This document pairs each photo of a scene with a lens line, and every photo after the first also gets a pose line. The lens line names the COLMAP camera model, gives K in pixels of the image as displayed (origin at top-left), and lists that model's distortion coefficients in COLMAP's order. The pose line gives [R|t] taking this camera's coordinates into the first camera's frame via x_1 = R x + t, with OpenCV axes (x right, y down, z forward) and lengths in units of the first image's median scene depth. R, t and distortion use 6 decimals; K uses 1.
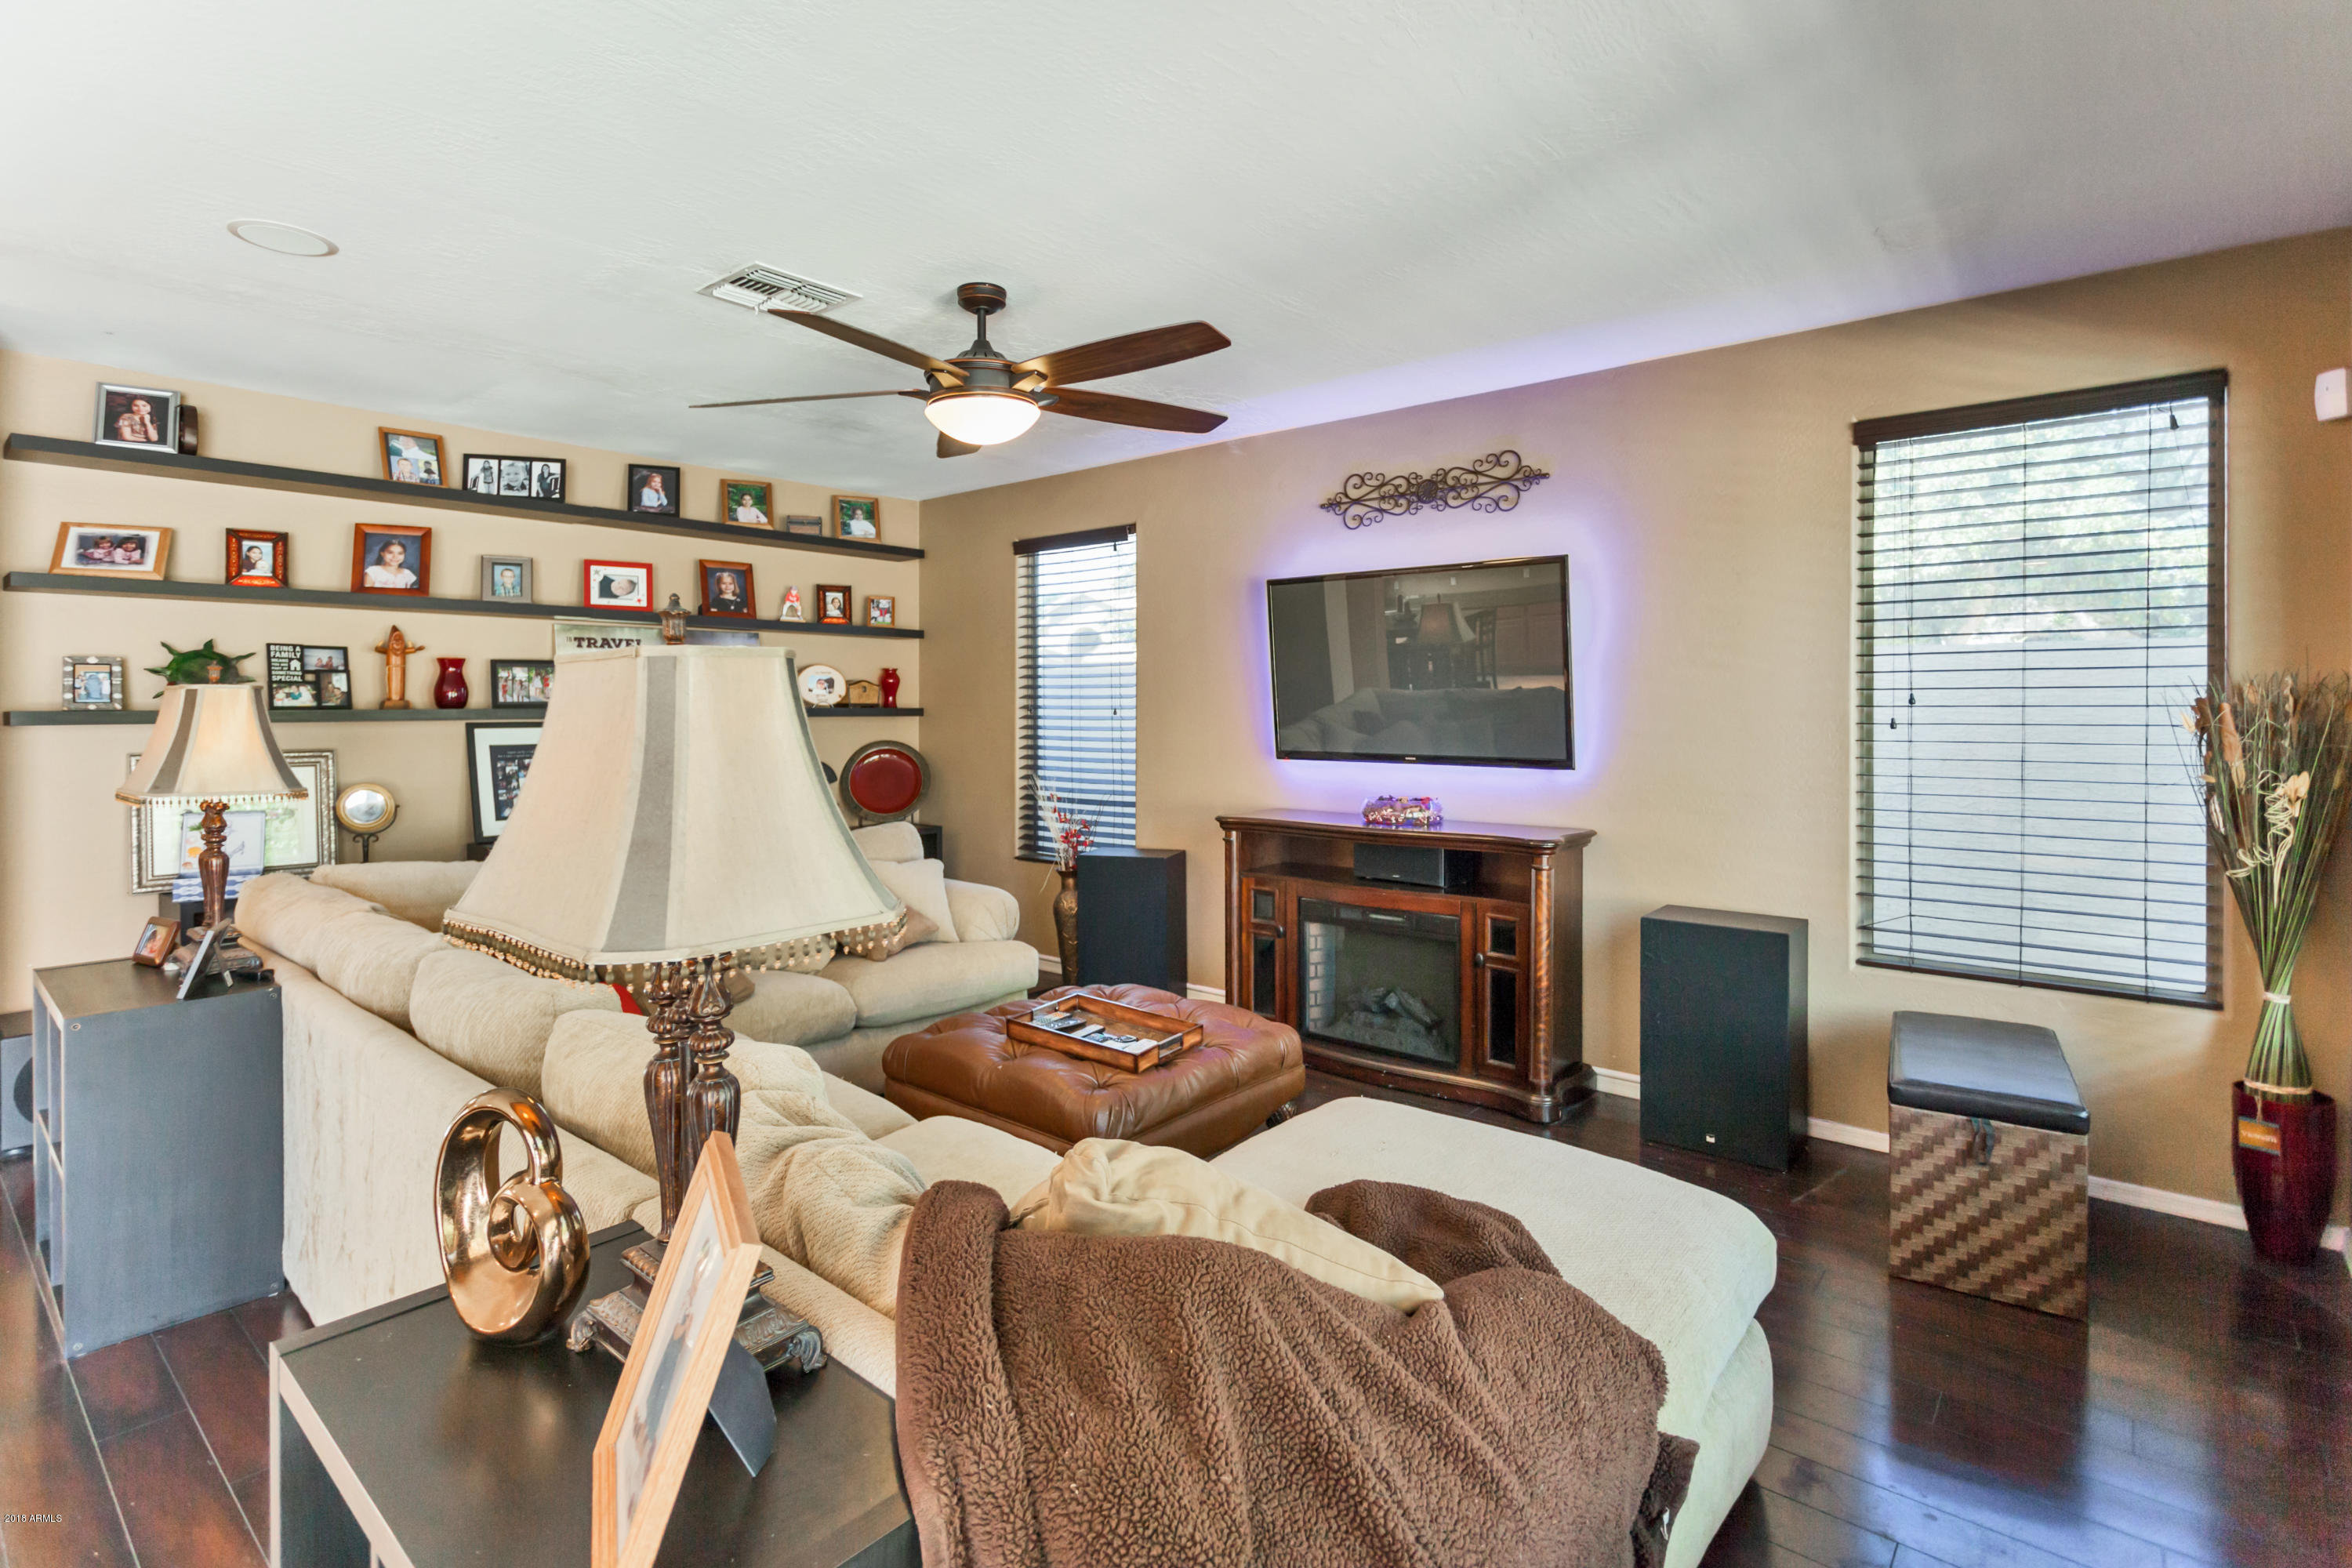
lens RADIAL K [[1127.6, 0, 1210.7], [0, 1127.6, 725.1], [0, 0, 1]] dist [-0.002660, 0.000521]
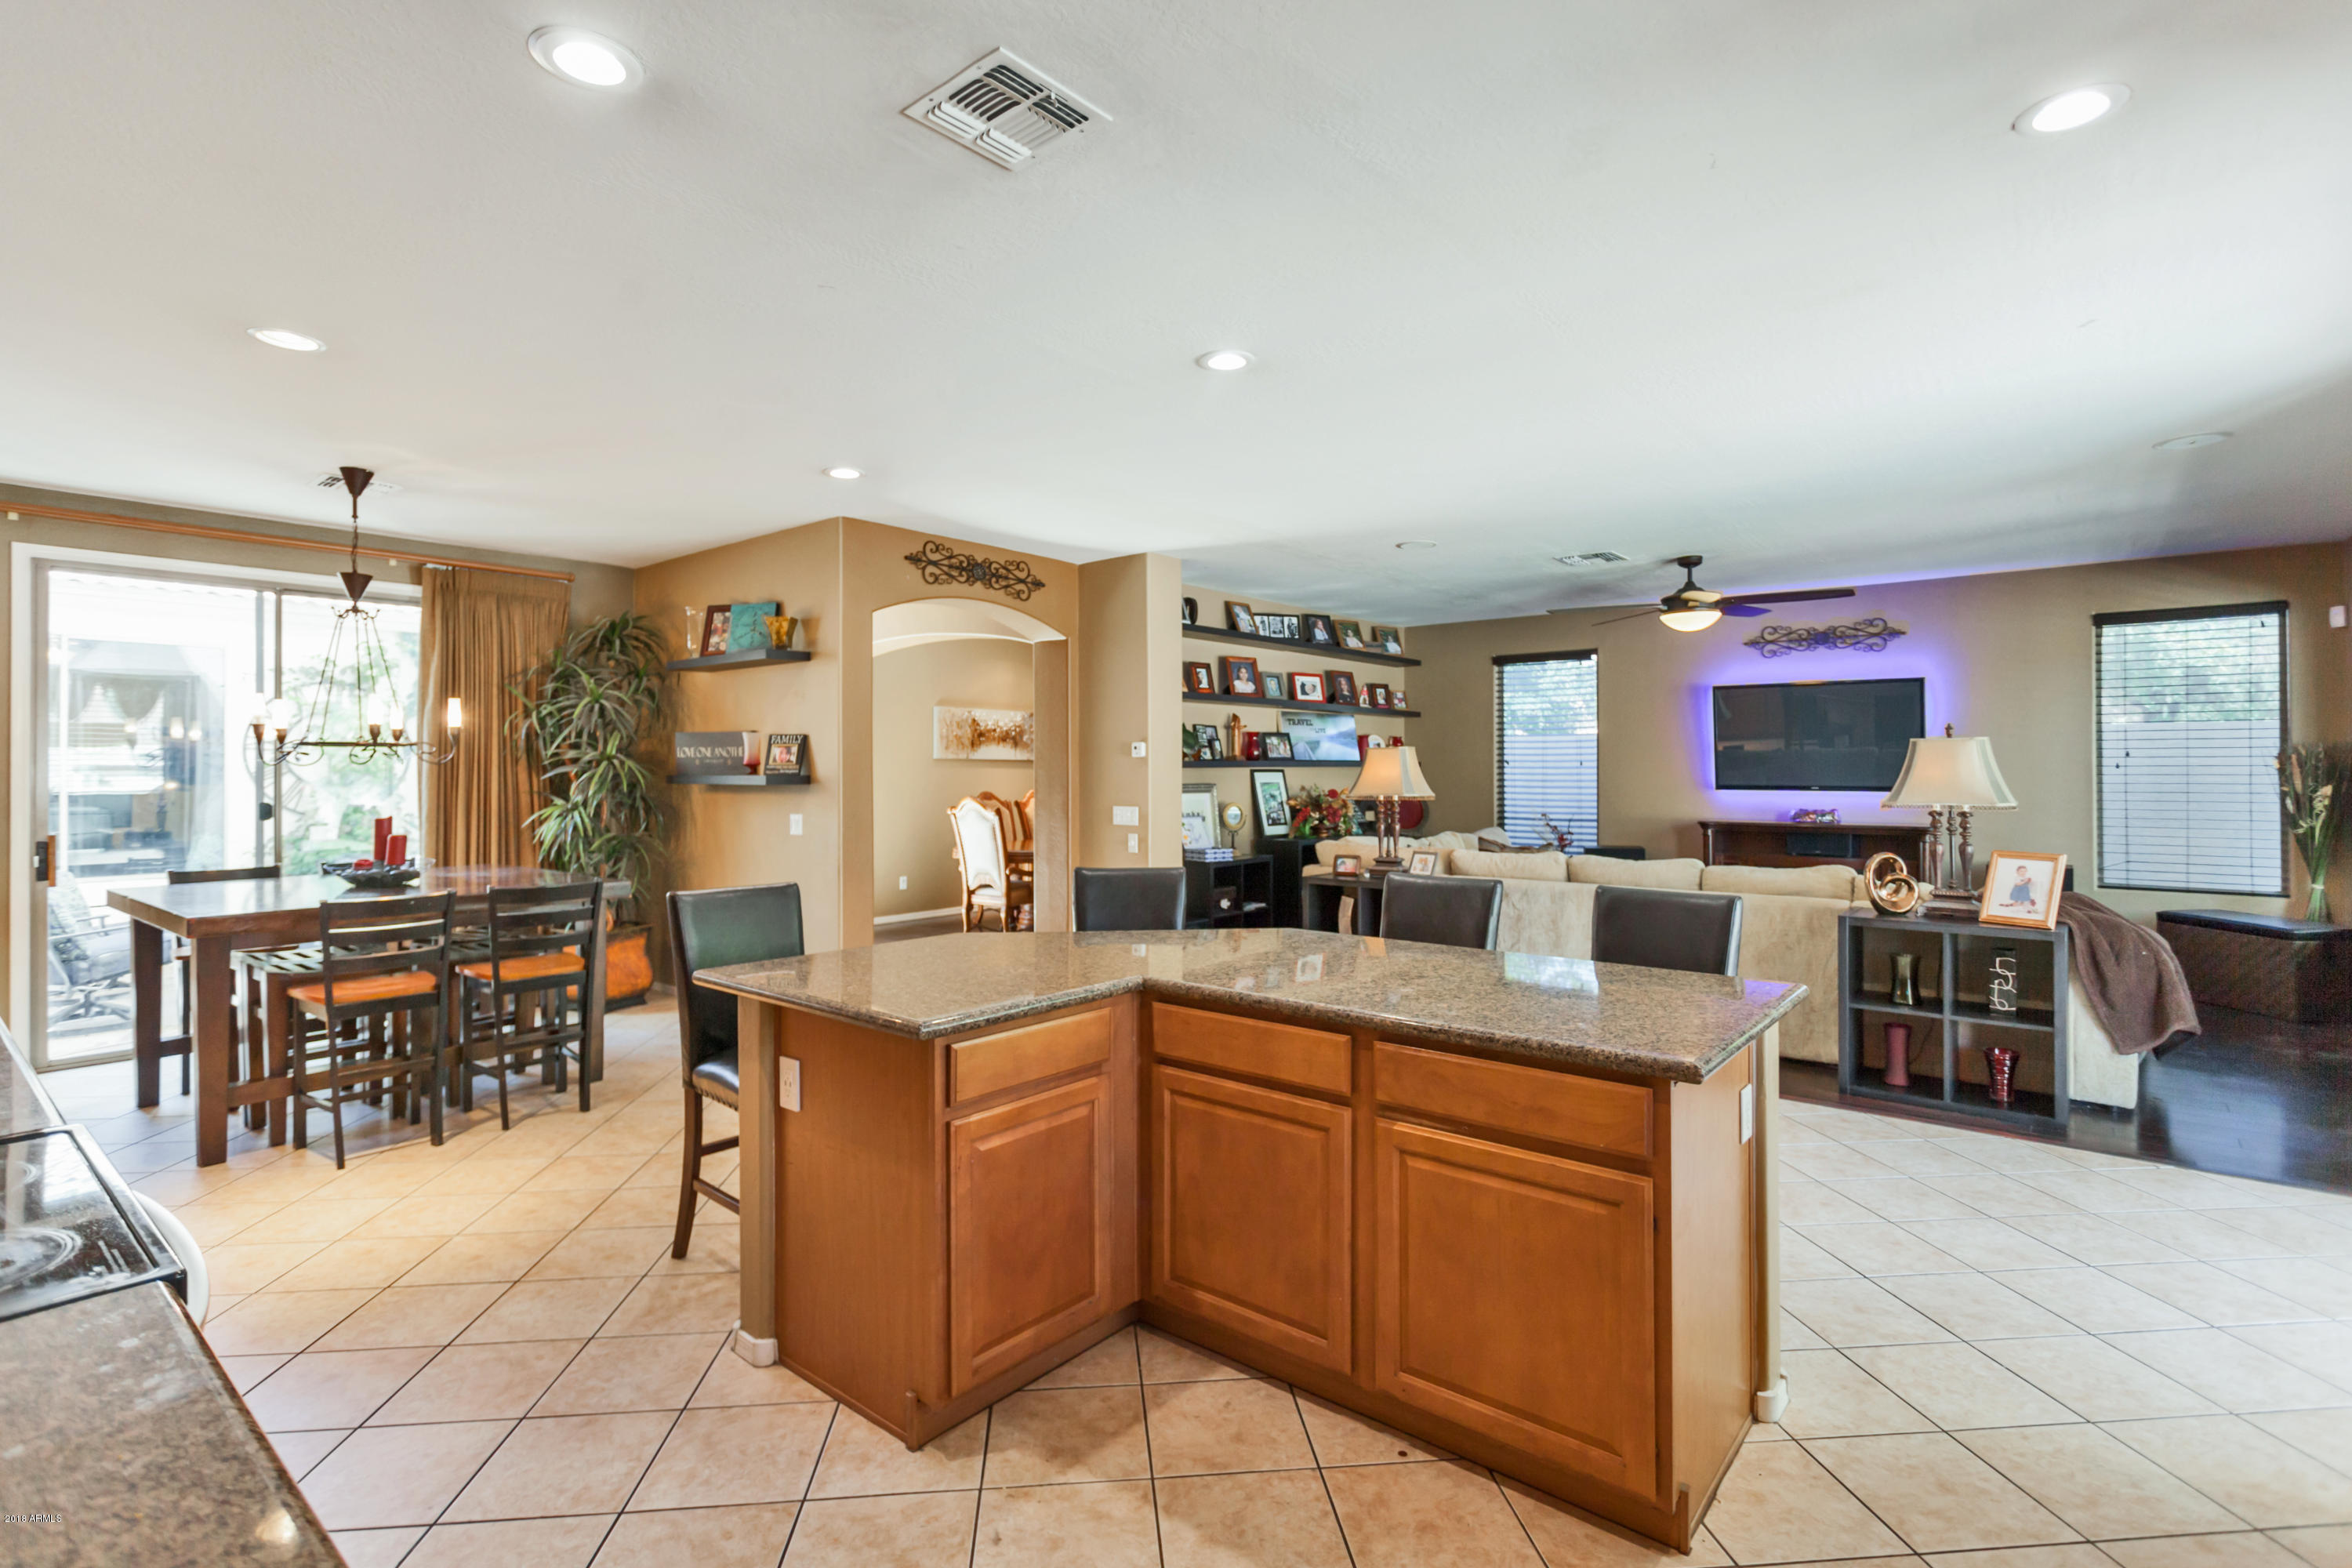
lens RADIAL K [[1127.6, 0, 1171.6], [0, 1127.6, 769.1], [0, 0, 1]] dist [-0.002660, 0.000521]
pose [[0.999961, -0.000690, 0.008808, -0.908869], [0.000832, 0.999869, -0.016181, 0.029313], [-0.008796, 0.016187, 0.999830, -0.820906]]
